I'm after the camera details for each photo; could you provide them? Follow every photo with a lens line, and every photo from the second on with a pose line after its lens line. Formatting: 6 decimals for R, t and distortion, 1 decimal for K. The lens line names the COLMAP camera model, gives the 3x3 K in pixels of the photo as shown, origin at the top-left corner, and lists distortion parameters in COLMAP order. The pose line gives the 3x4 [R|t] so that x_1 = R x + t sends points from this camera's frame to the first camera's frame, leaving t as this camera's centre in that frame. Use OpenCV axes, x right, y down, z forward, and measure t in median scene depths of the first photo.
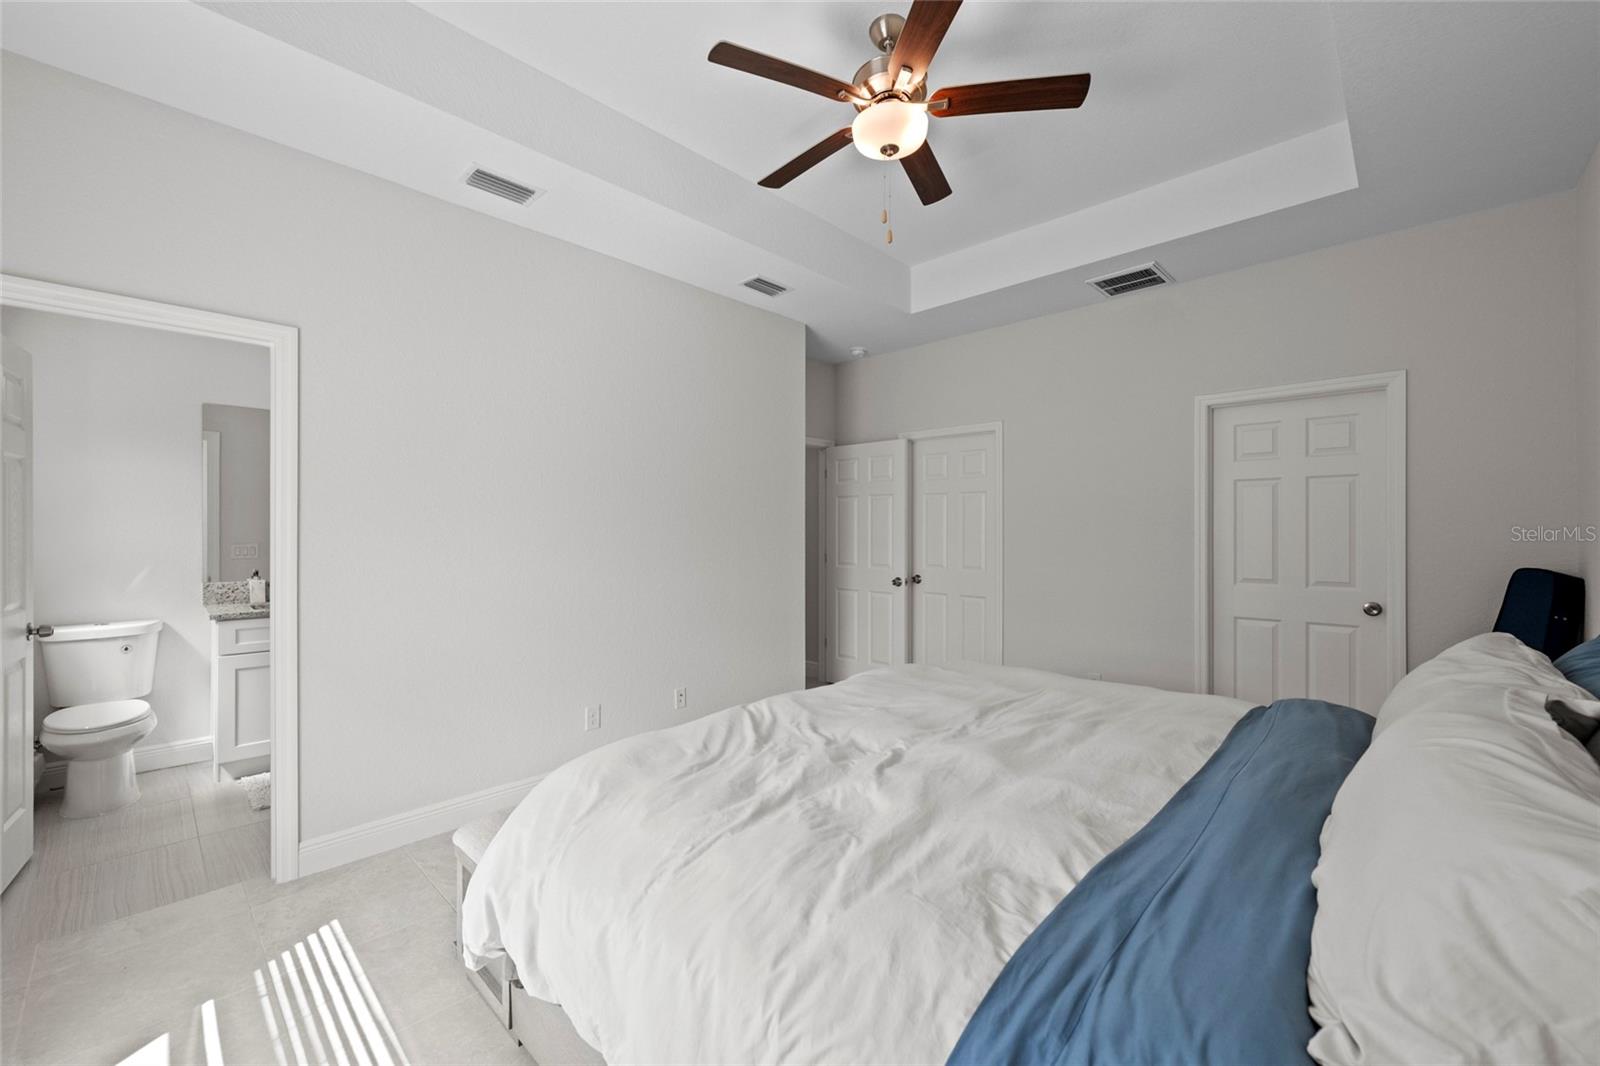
lens RADIAL K [[636.5, 0, 799.1], [0, 636.5, 528.8], [0, 0, 1]] dist [-0.001931, -0.000244]
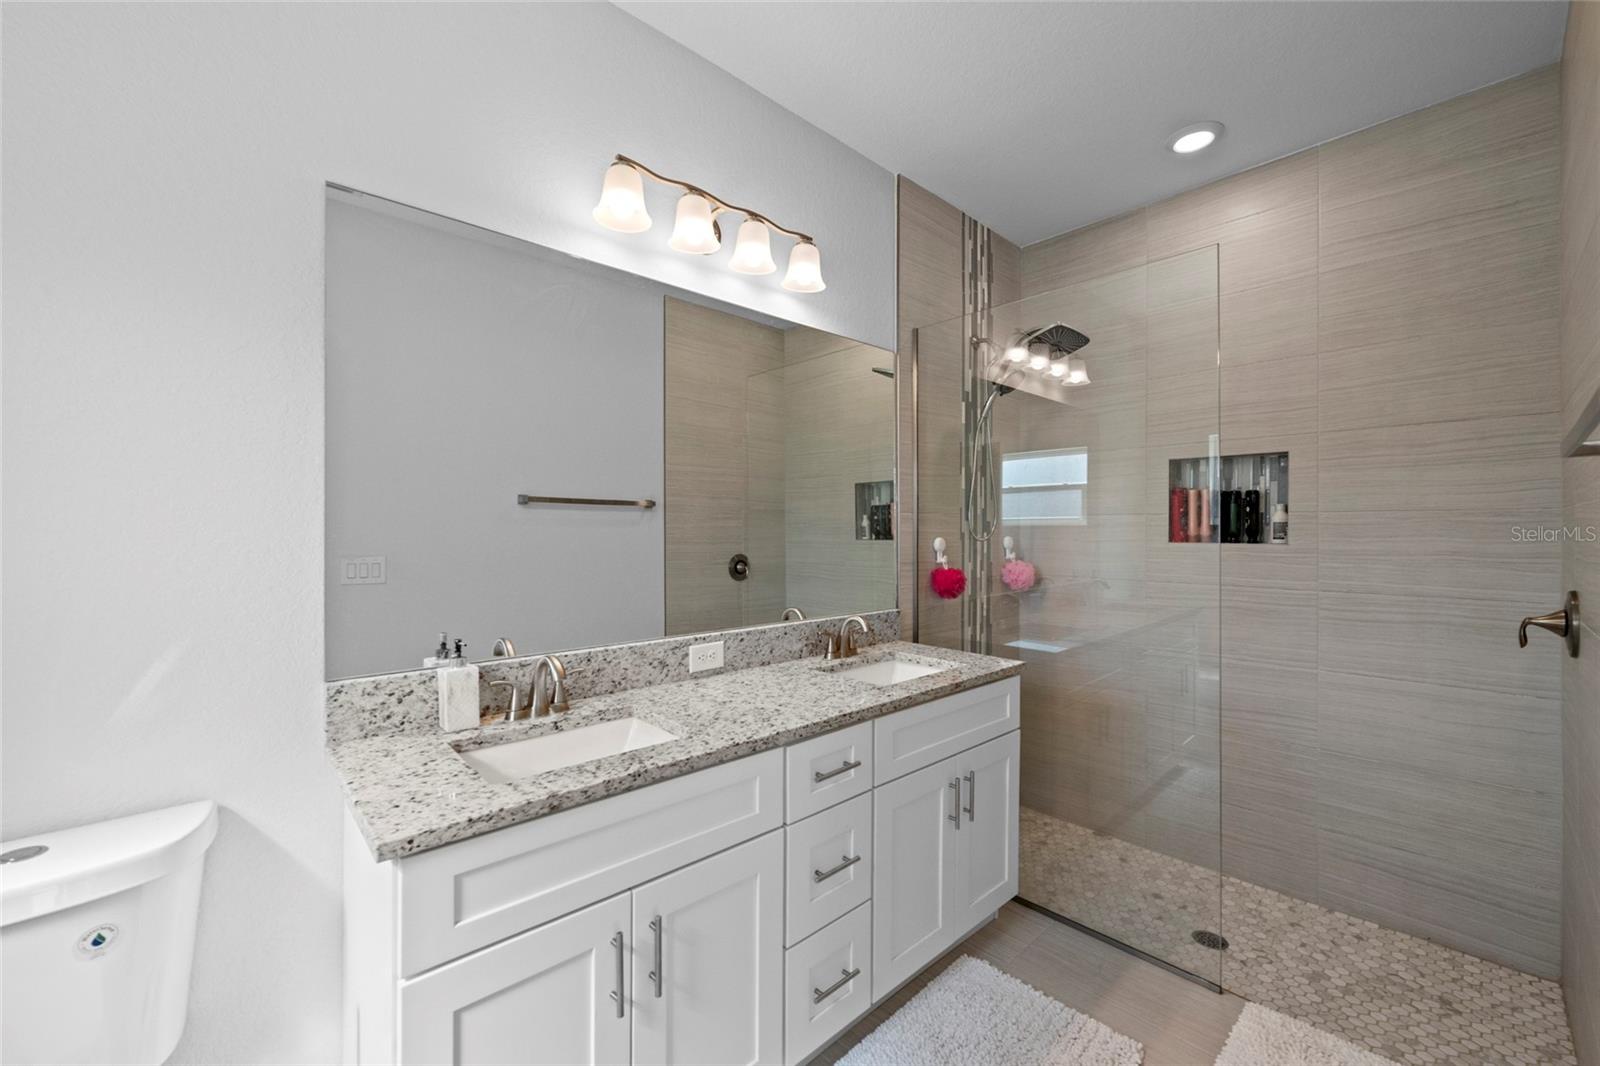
lens RADIAL K [[636.5, 0, 799.1], [0, 636.5, 528.8], [0, 0, 1]] dist [-0.001931, -0.000244]
pose [[0.998644, -0.002022, -0.052011, -0.688188], [0.002120, 0.999996, 0.001828, -0.001203], [0.052007, -0.001936, 0.998645, 0.692104]]
